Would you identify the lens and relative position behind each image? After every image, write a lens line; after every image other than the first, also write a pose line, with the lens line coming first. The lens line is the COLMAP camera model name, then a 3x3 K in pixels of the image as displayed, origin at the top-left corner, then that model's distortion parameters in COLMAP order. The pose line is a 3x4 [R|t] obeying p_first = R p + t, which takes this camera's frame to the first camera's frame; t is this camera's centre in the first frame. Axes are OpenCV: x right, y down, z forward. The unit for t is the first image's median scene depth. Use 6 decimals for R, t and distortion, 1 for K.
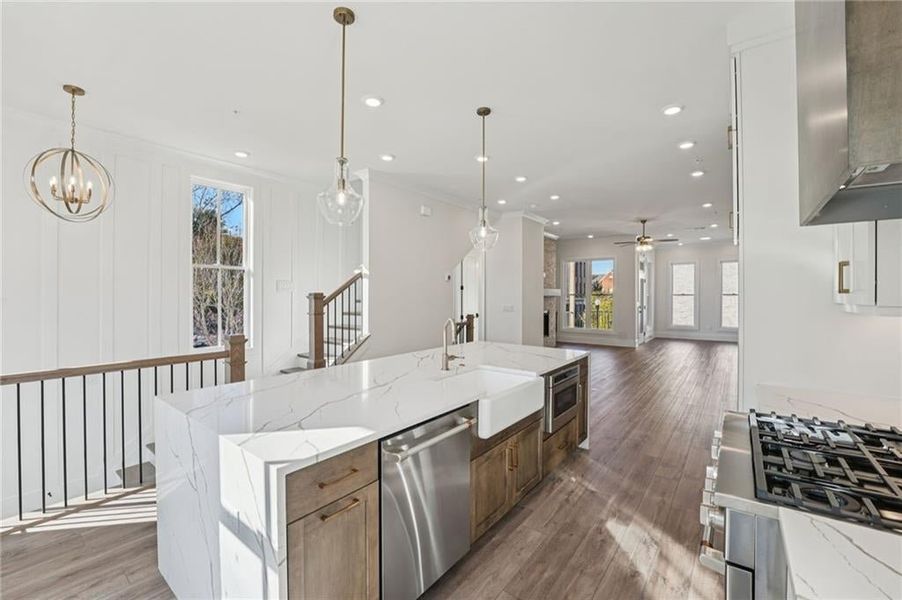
lens RADIAL K [[368.8, 0, 448.9], [0, 368.8, 297.0], [0, 0, 1]] dist [-0.000884, 0.000223]
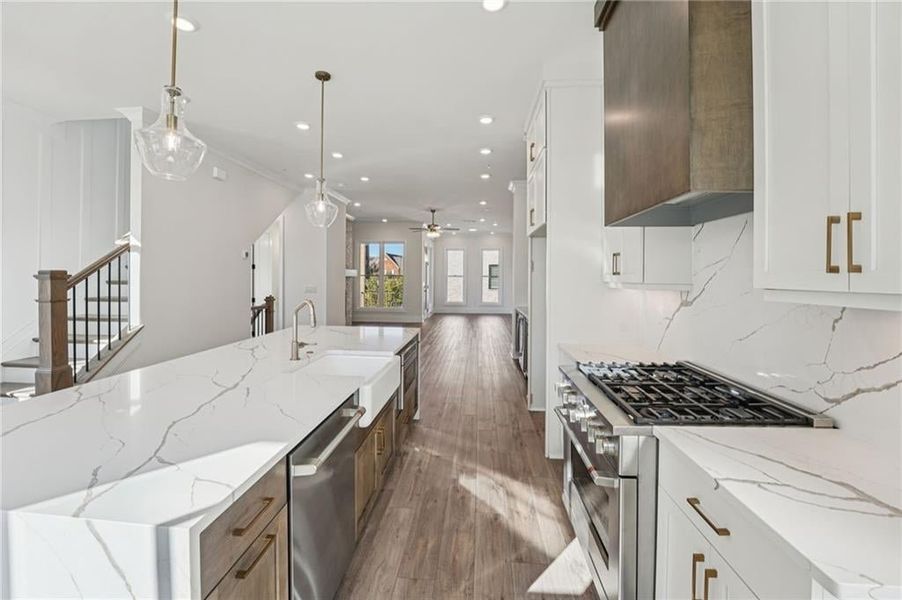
lens RADIAL K [[369.3, 0, 426.8], [0, 369.3, 280.0], [0, 0, 1]] dist [-0.002940, 0.000011]
pose [[0.855654, -0.000980, 0.517547, -0.159682], [-0.002111, 0.999983, 0.005383, 0.002273], [-0.517544, -0.005699, 0.855638, 0.072428]]
